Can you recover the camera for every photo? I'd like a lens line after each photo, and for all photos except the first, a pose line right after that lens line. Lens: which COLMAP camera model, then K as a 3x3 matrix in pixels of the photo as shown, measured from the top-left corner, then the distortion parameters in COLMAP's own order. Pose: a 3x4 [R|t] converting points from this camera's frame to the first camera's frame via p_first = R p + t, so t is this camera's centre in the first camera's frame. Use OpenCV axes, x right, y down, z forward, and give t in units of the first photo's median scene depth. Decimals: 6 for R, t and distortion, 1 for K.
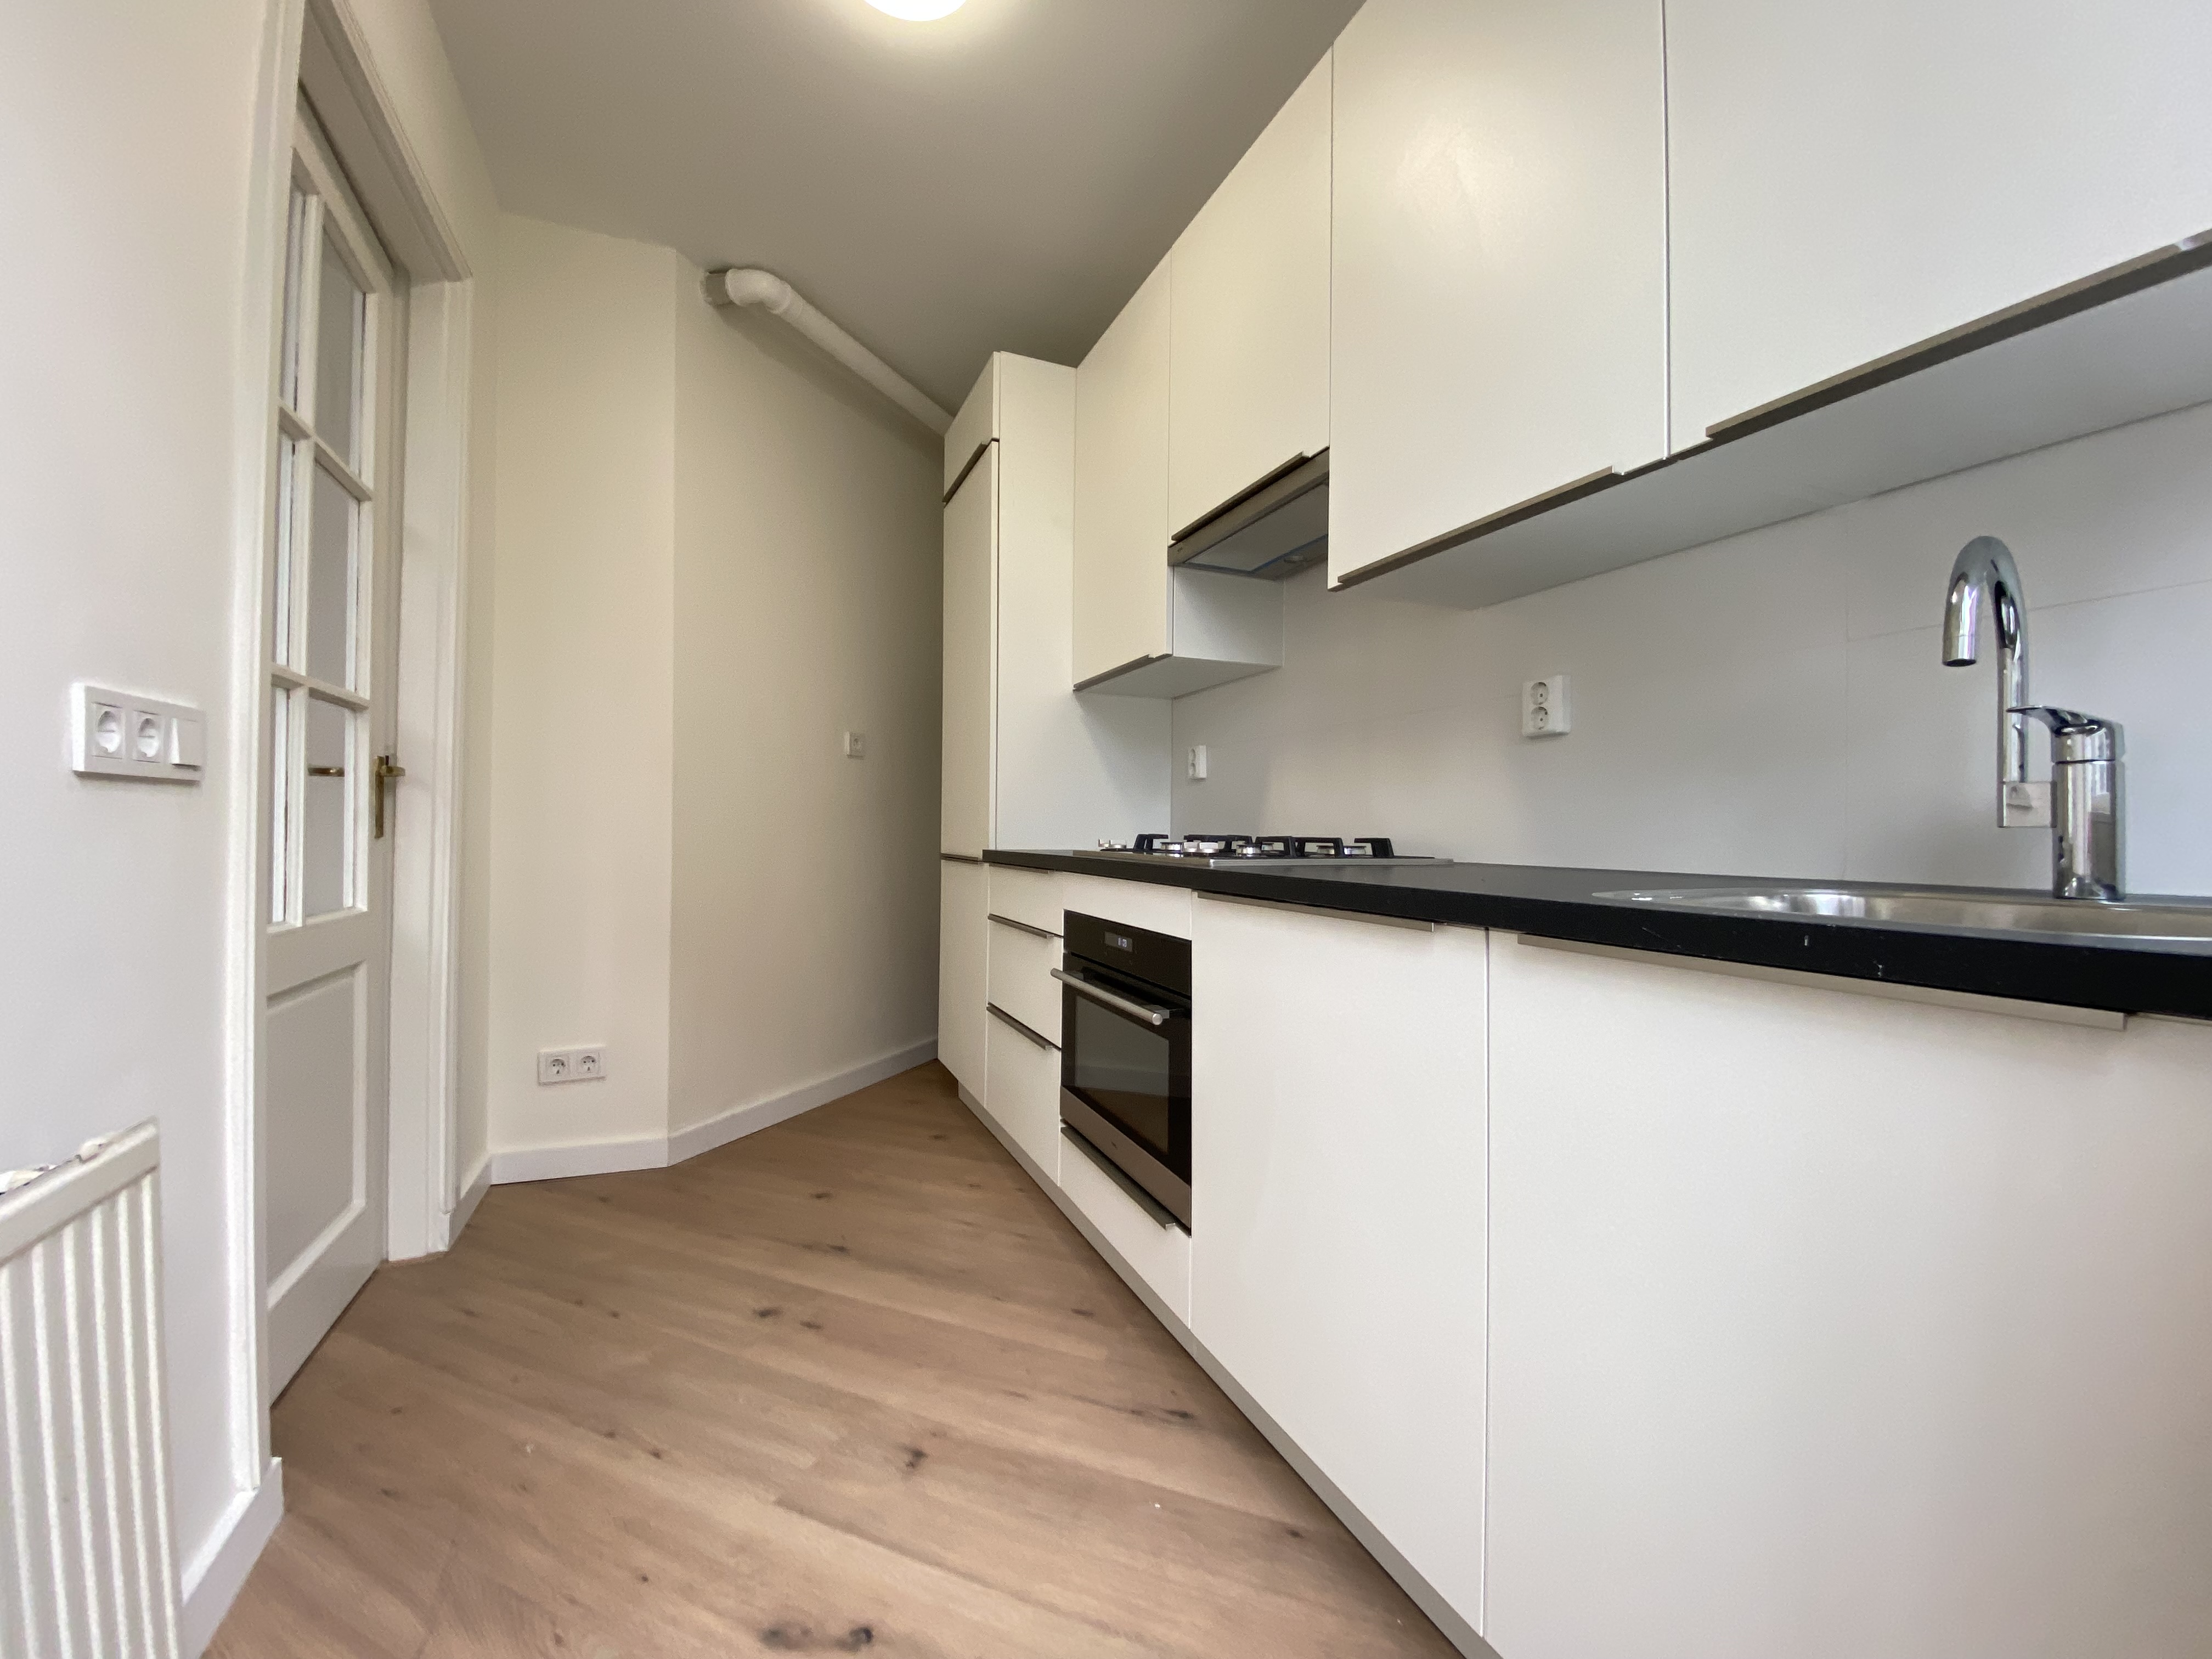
lens RADIAL K [[914.9, 0, 1107.8], [0, 914.9, 815.5], [0, 0, 1]] dist [0.042205, -0.029719]
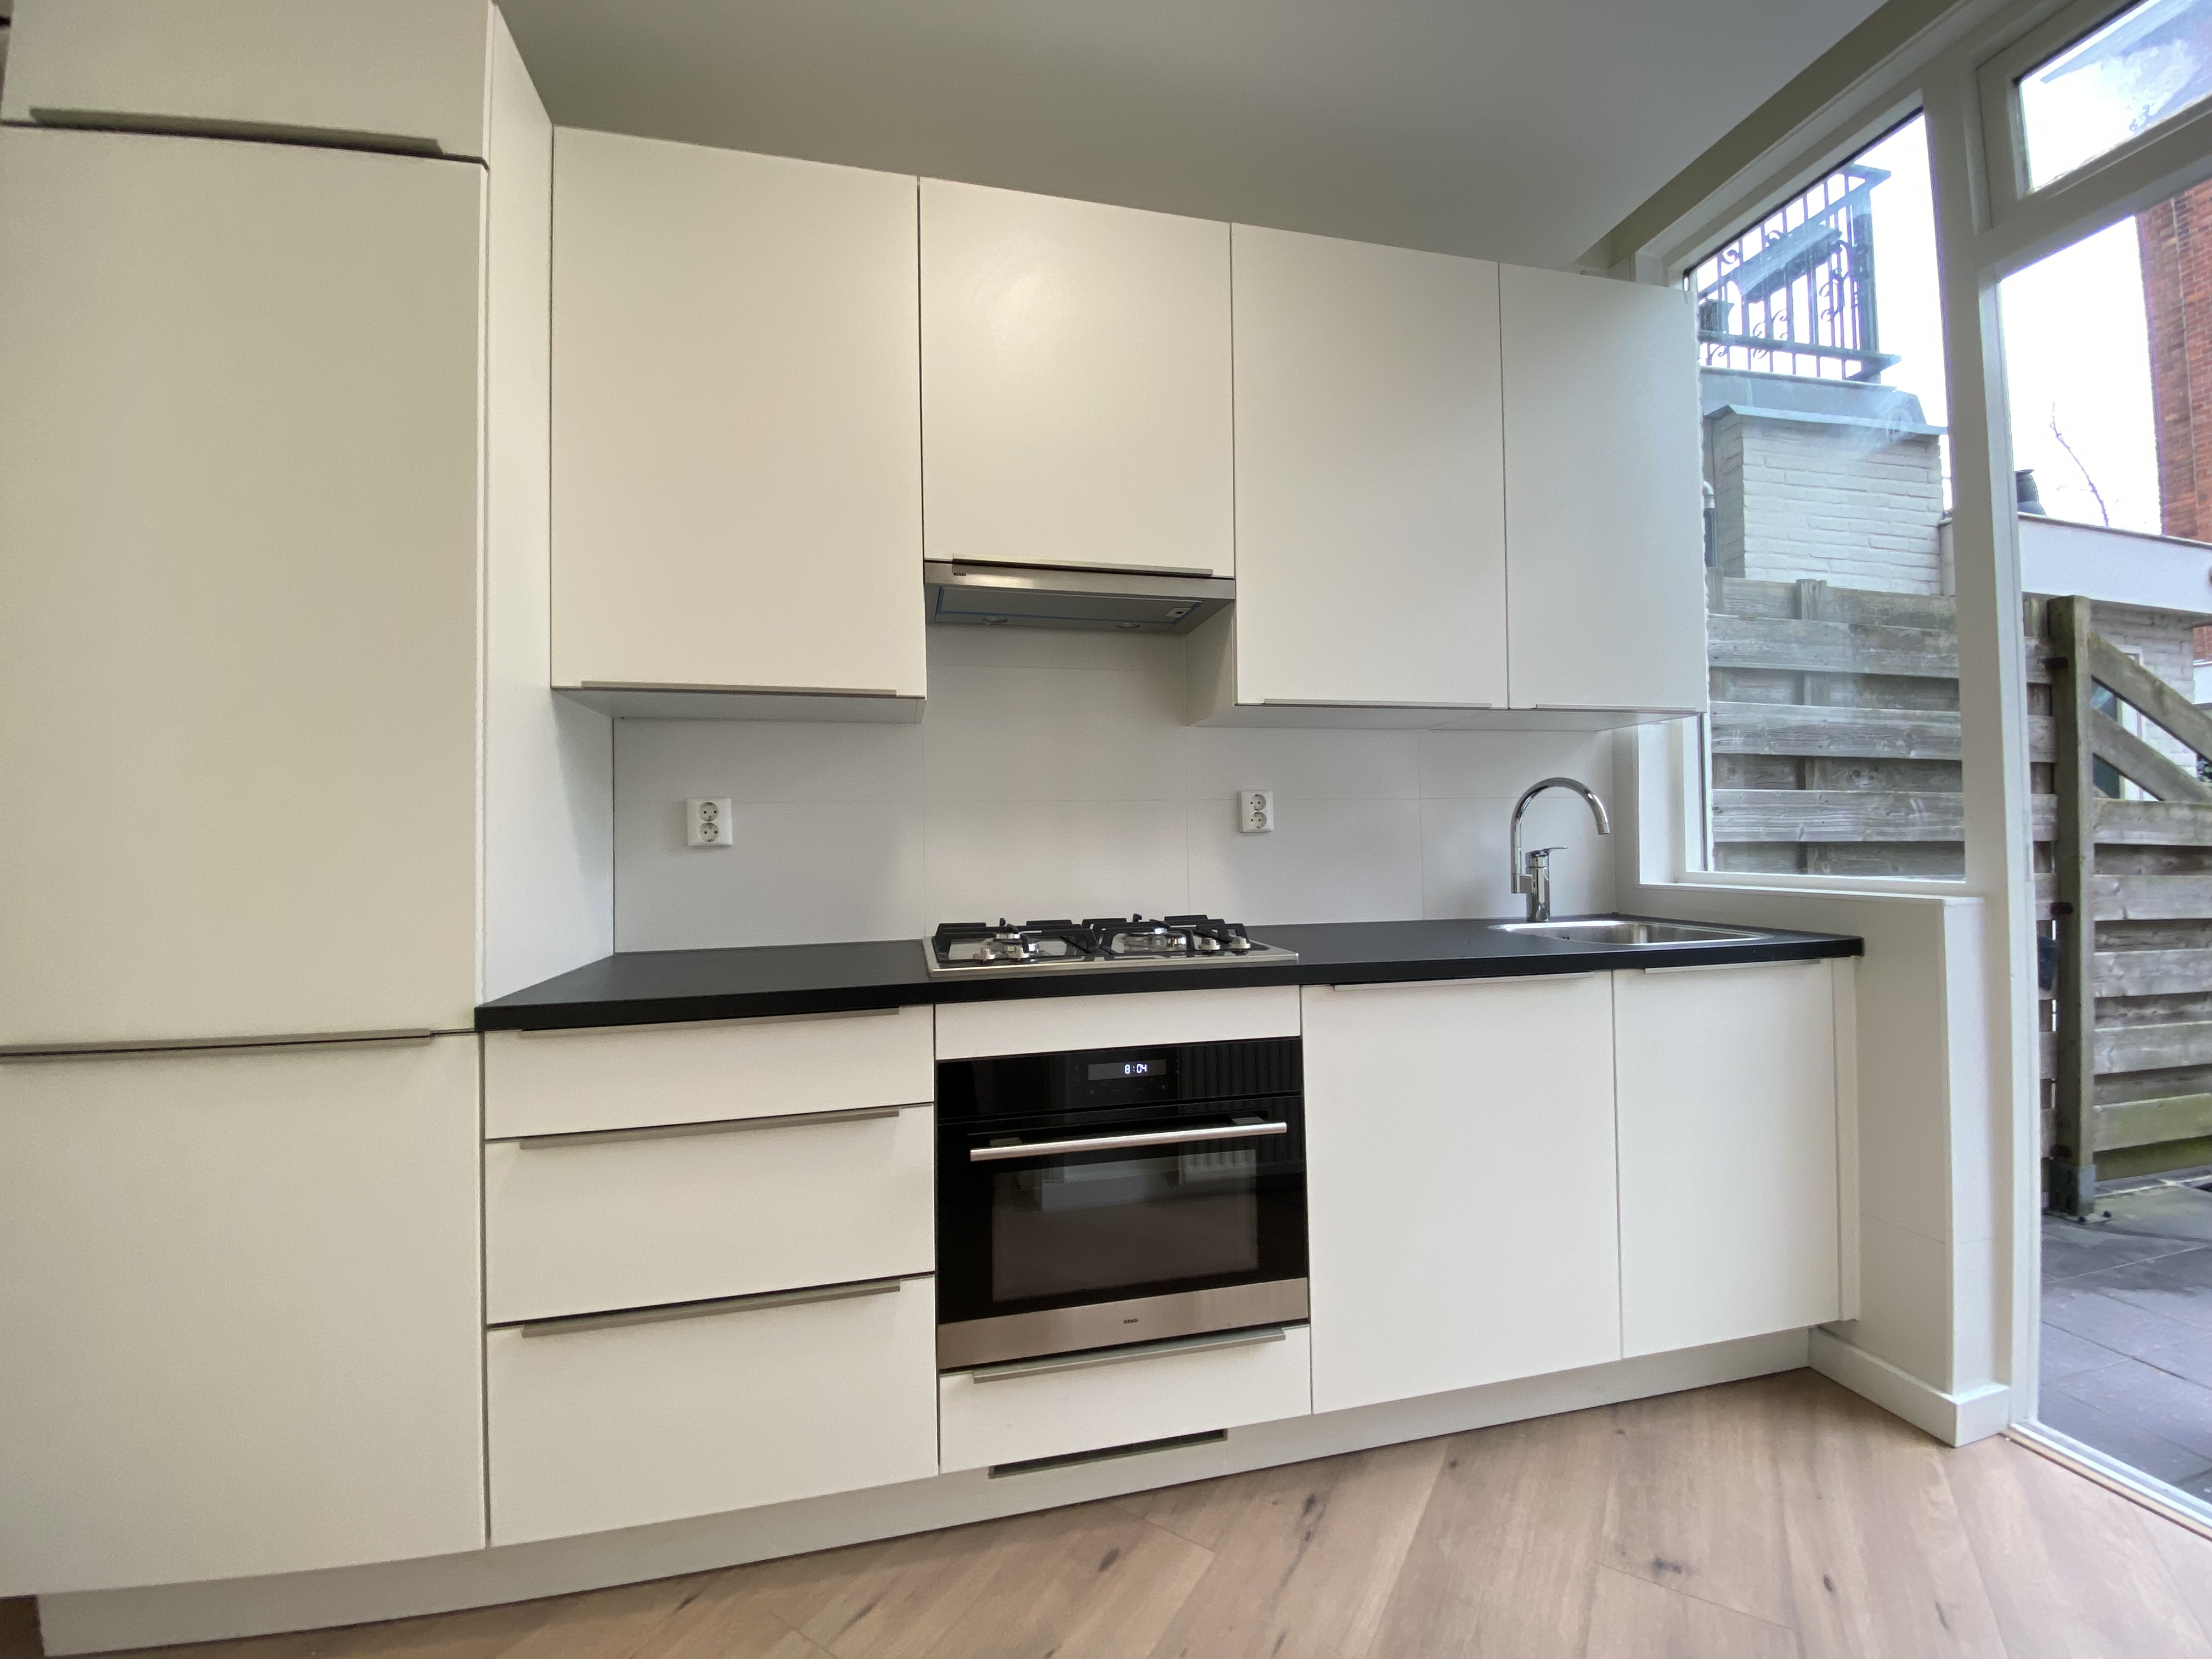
lens RADIAL K [[914.9, 0, 1107.8], [0, 914.9, 815.5], [0, 0, 1]] dist [0.042205, -0.029719]
pose [[0.166525, 0.011955, 0.985965, -0.898640], [-0.000433, 0.999927, -0.012051, -0.092080], [-0.986037, 0.001580, 0.166518, 0.963552]]
